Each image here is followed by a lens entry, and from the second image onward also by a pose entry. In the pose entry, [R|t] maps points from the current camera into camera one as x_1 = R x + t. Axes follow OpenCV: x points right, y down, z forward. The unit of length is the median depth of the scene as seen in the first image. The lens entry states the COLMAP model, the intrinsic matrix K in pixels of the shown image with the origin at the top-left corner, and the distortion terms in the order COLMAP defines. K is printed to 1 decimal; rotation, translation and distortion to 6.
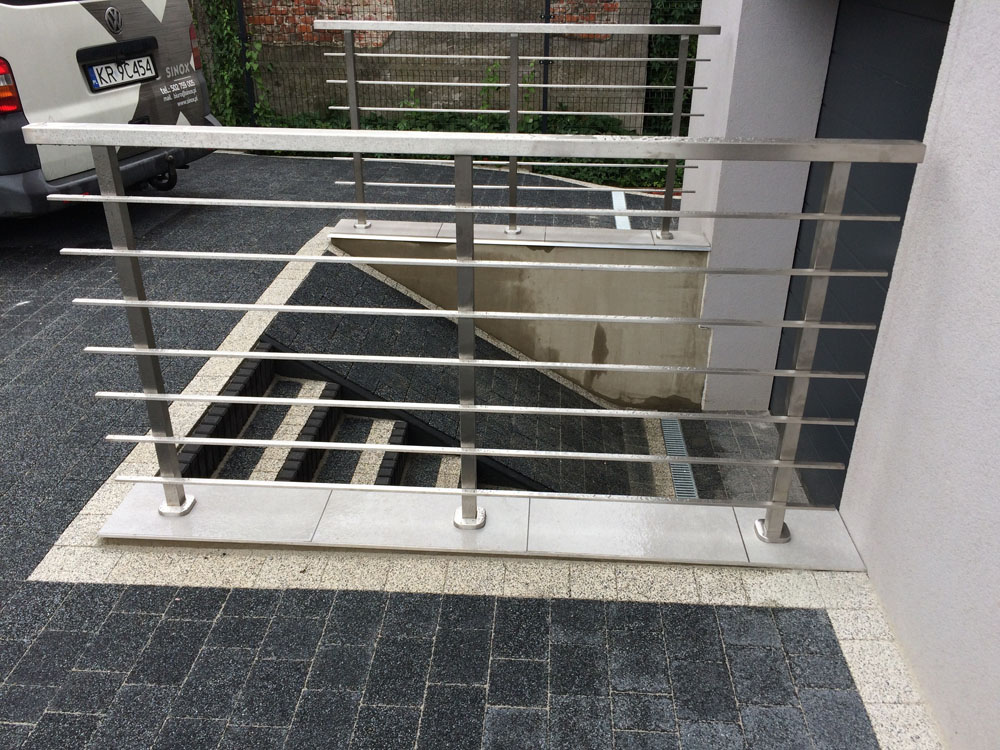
lens RADIAL K [[857.1, 0, 500.2], [0, 857.1, 370.5], [0, 0, 1]] dist [0.069893, -0.102359]
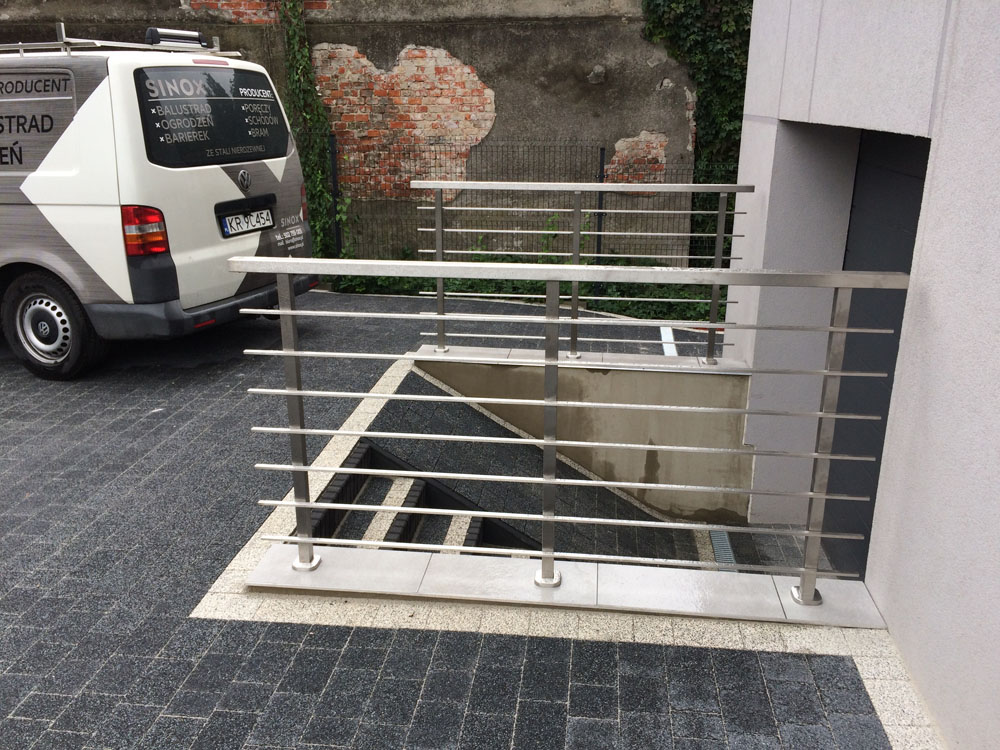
lens RADIAL K [[857.1, 0, 500.8], [0, 857.1, 375.6], [0, 0, 1]] dist [0.069893, -0.102359]
pose [[0.998540, 0.012387, -0.052575, -0.042436], [-0.020485, 0.987480, -0.156410, 0.083846], [0.049979, 0.157259, 0.986292, -0.233554]]
